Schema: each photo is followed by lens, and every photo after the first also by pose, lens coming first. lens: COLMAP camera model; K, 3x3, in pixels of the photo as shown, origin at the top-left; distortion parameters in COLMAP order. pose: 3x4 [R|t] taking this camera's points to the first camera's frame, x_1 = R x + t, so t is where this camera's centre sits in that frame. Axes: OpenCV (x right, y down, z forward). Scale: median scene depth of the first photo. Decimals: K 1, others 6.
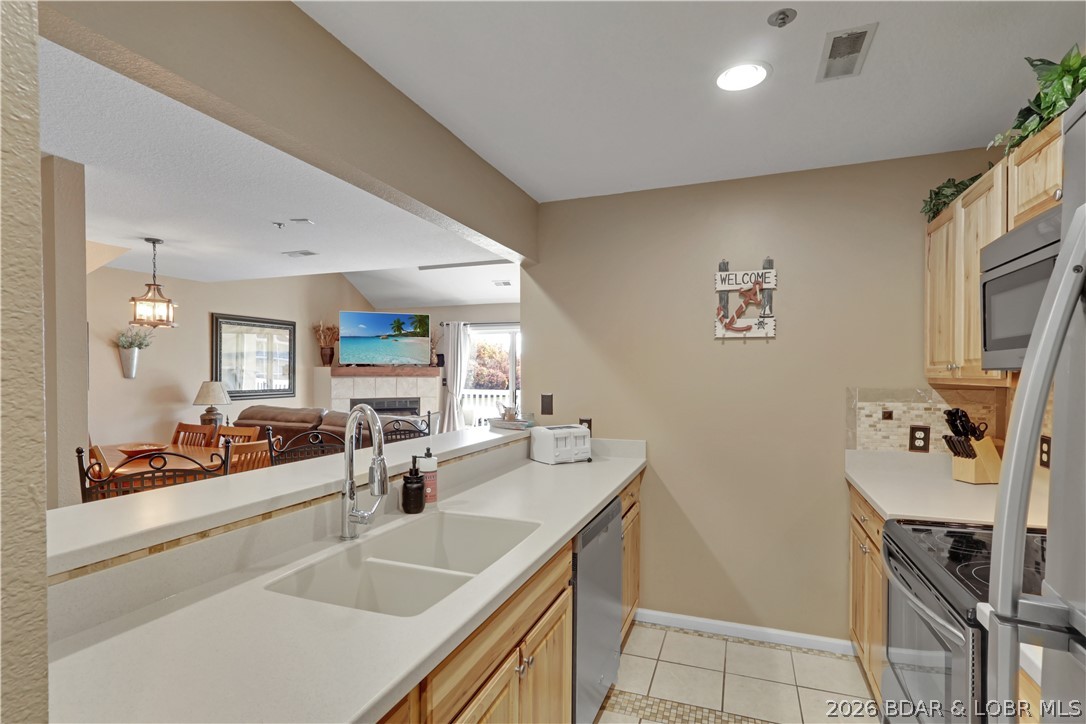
lens RADIAL K [[537.1, 0, 540.4], [0, 537.1, 379.3], [0, 0, 1]] dist [-0.002106, 0.004406]
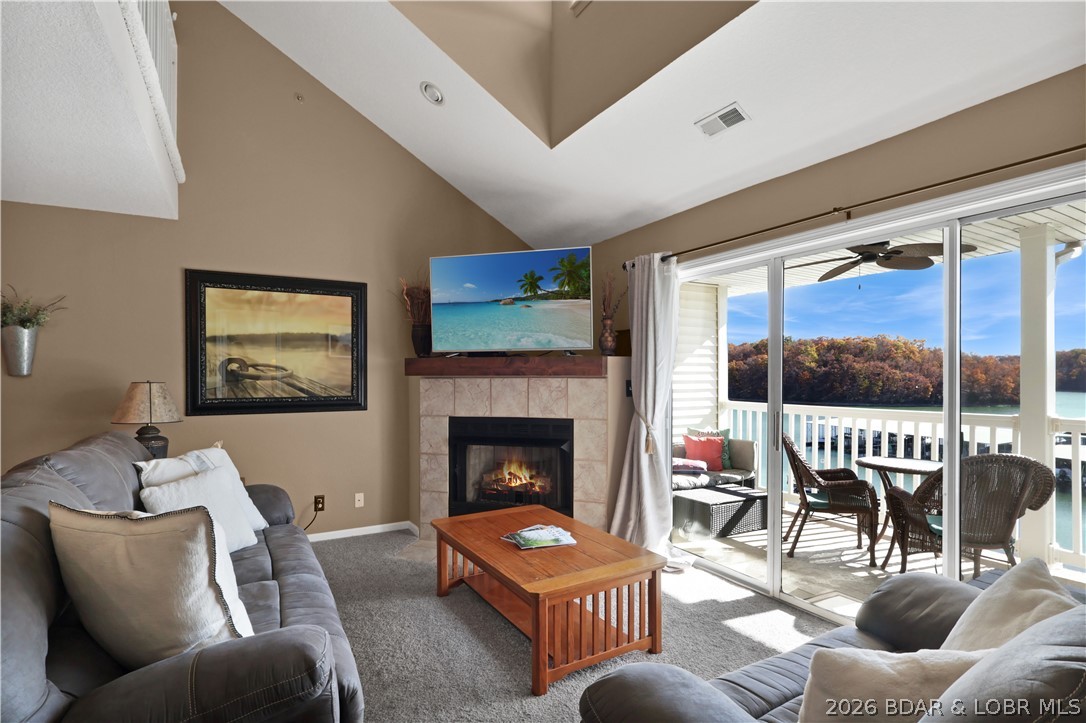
lens RADIAL K [[537.1, 0, 552.7], [0, 537.1, 374.5], [0, 0, 1]] dist [-0.002106, 0.004406]
pose [[0.779364, -0.002943, -0.626565, 0.074064], [-0.007171, 0.999882, -0.013616, -0.000069], [0.626531, 0.015105, 0.779250, 0.665205]]
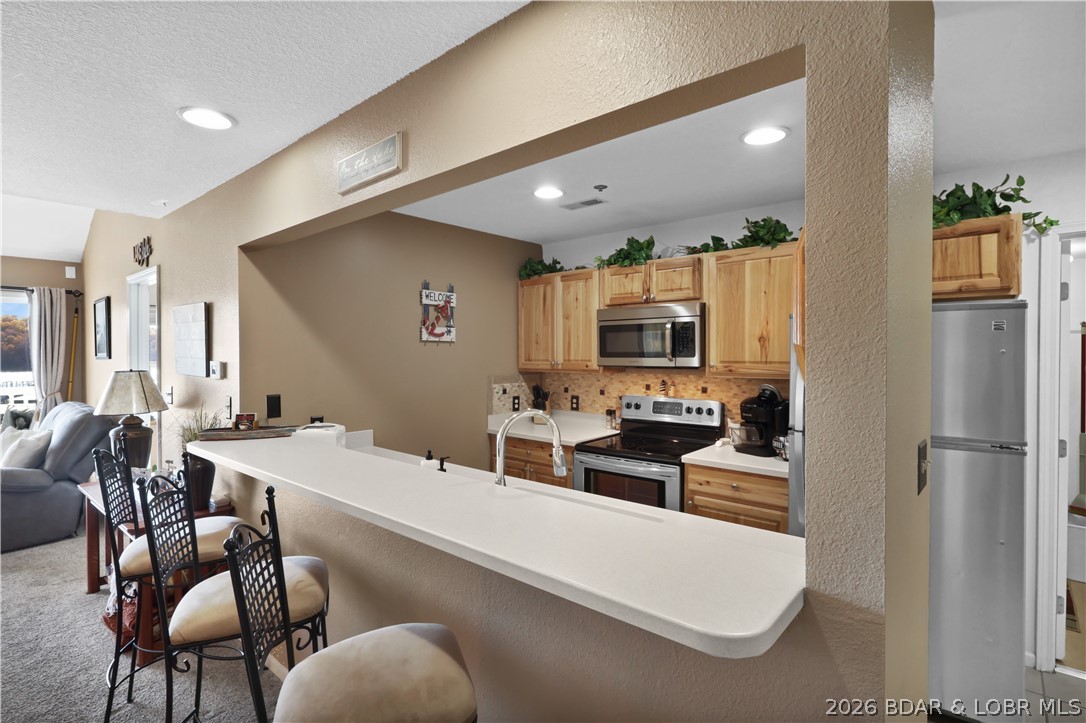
lens RADIAL K [[537.1, 0, 541.0], [0, 537.1, 362.4], [0, 0, 1]] dist [-0.002106, 0.004406]
pose [[0.341892, -0.016764, 0.939590, -0.298321], [0.011735, 0.999839, 0.013569, -0.015007], [-0.939666, 0.006387, 0.342033, 0.112776]]
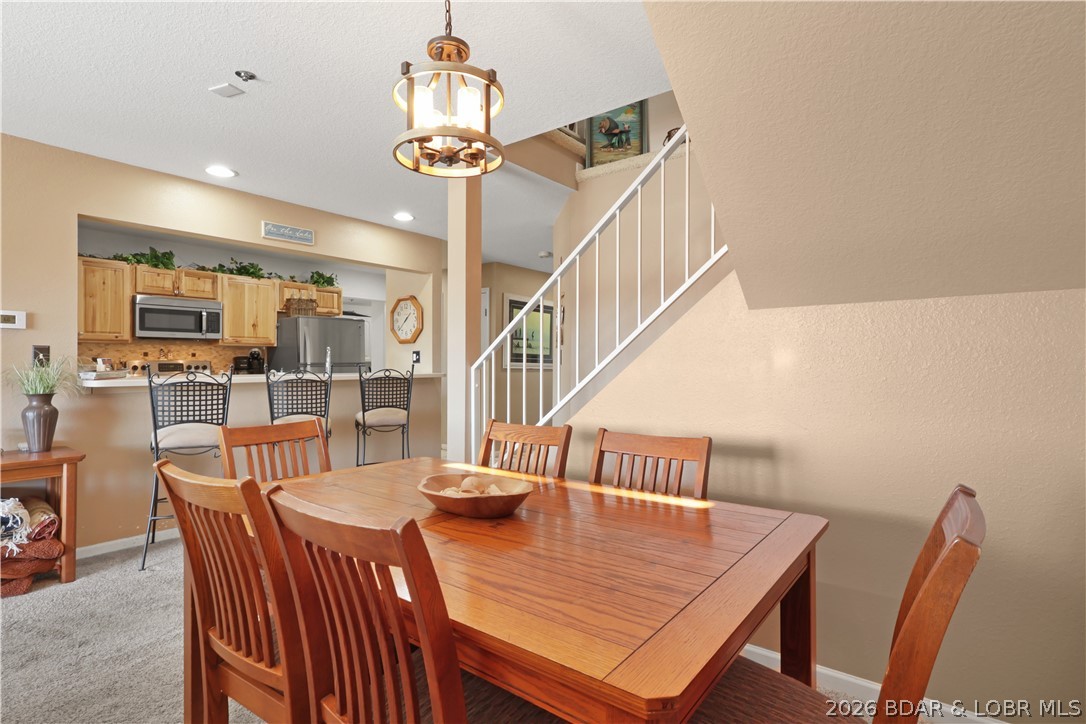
lens RADIAL K [[537.1, 0, 546.7], [0, 537.1, 365.8], [0, 0, 1]] dist [-0.002106, 0.004406]
pose [[-0.960622, -0.005293, 0.277808, -0.495145], [0.000351, 0.999795, 0.020263, 0.018880], [-0.277858, 0.019562, -0.960423, 0.744177]]
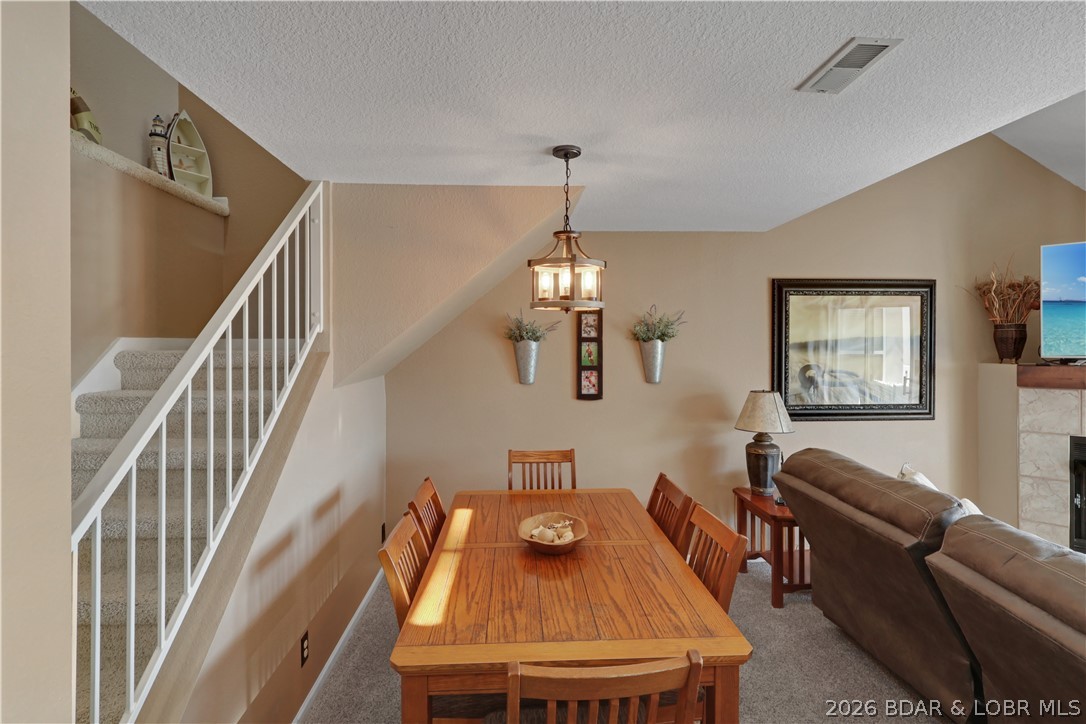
lens RADIAL K [[537.1, 0, 545.2], [0, 537.1, 344.7], [0, 0, 1]] dist [-0.002106, 0.004406]
pose [[0.419864, -0.003269, -0.907581, -0.132823], [-0.012359, 0.999880, -0.009319, -0.032486], [0.907503, 0.015130, 0.419773, 0.421488]]
